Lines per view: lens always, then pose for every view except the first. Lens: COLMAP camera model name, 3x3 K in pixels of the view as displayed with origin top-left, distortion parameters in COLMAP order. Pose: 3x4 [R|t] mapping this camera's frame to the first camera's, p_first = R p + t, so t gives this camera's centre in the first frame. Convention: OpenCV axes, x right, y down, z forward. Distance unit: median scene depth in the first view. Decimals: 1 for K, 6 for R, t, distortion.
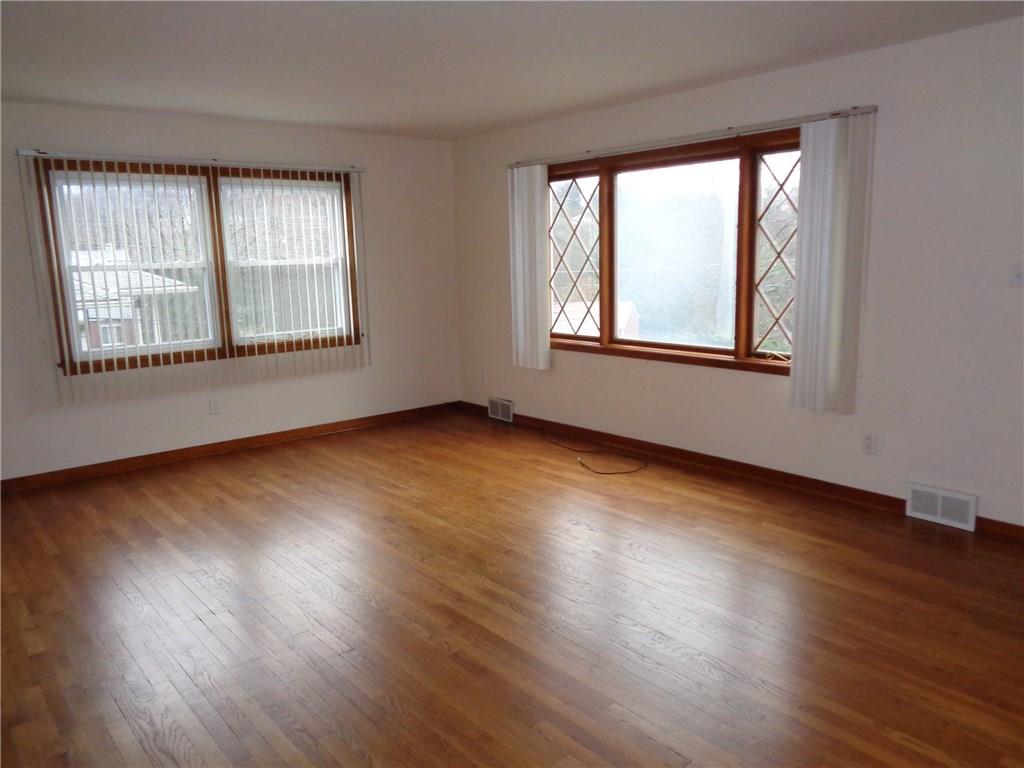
lens RADIAL K [[757.4, 0, 512.0], [0, 757.4, 384.0], [0, 0, 1]] dist [-0.000839, 0.001771]
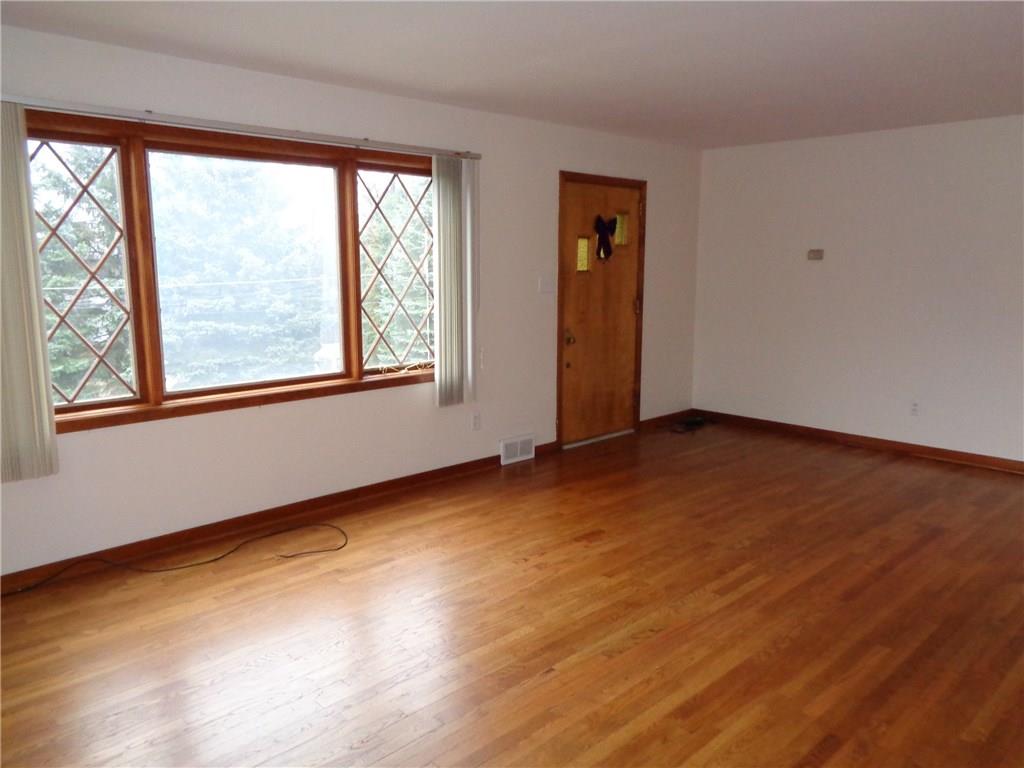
lens RADIAL K [[772.6, 0, 512.0], [0, 772.6, 384.0], [0, 0, 1]] dist [0.000859, -0.001497]
pose [[-0.071959, -0.134366, 0.988316, -0.689191], [0.173431, 0.974104, 0.145062, -0.137601], [-0.982214, 0.181843, -0.046792, 0.868762]]
